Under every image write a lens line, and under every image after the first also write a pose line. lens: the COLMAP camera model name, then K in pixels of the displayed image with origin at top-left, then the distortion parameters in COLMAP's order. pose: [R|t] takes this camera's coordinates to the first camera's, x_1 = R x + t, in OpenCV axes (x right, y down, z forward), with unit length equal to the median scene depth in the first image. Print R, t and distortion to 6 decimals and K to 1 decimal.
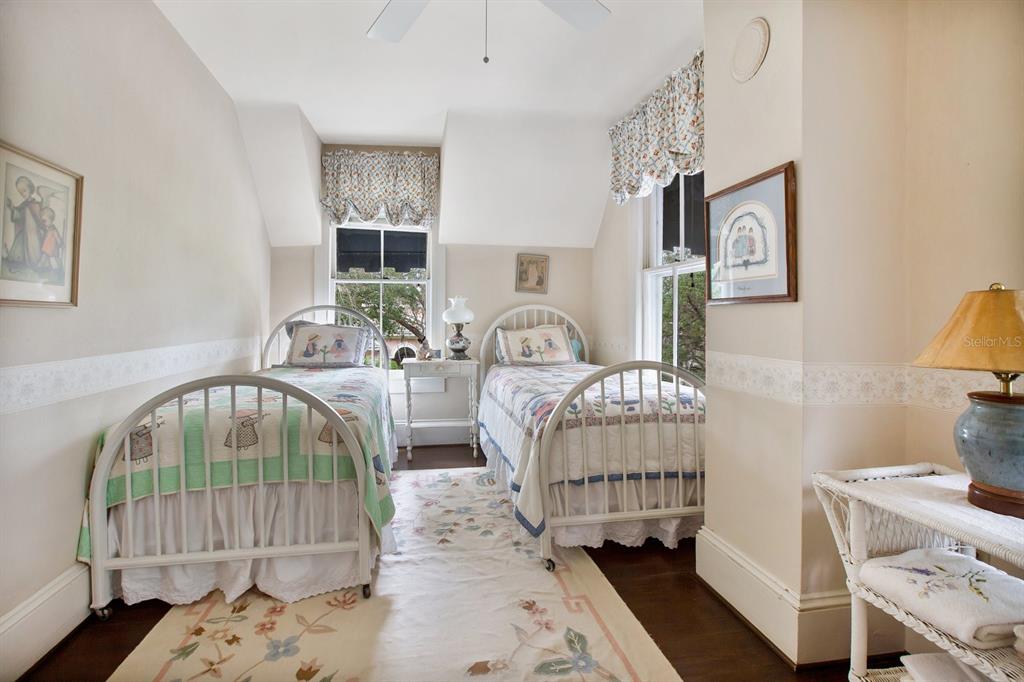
lens RADIAL K [[480.4, 0, 488.8], [0, 480.4, 336.4], [0, 0, 1]] dist [-0.058486, 0.023011]
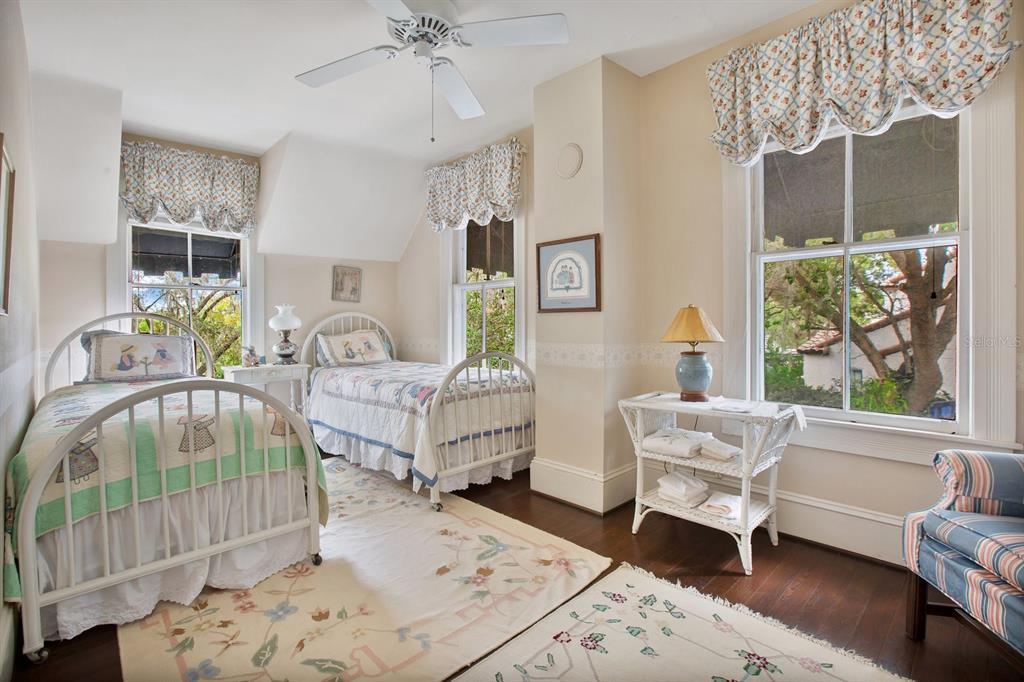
lens RADIAL K [[466.4, 0, 497.5], [0, 466.4, 351.8], [0, 0, 1]] dist [-0.057065, 0.004785]
pose [[0.820798, -0.044798, 0.569459, -0.445139], [0.033149, 0.998976, 0.030807, 0.008969], [-0.570256, -0.006409, 0.821442, -0.156059]]
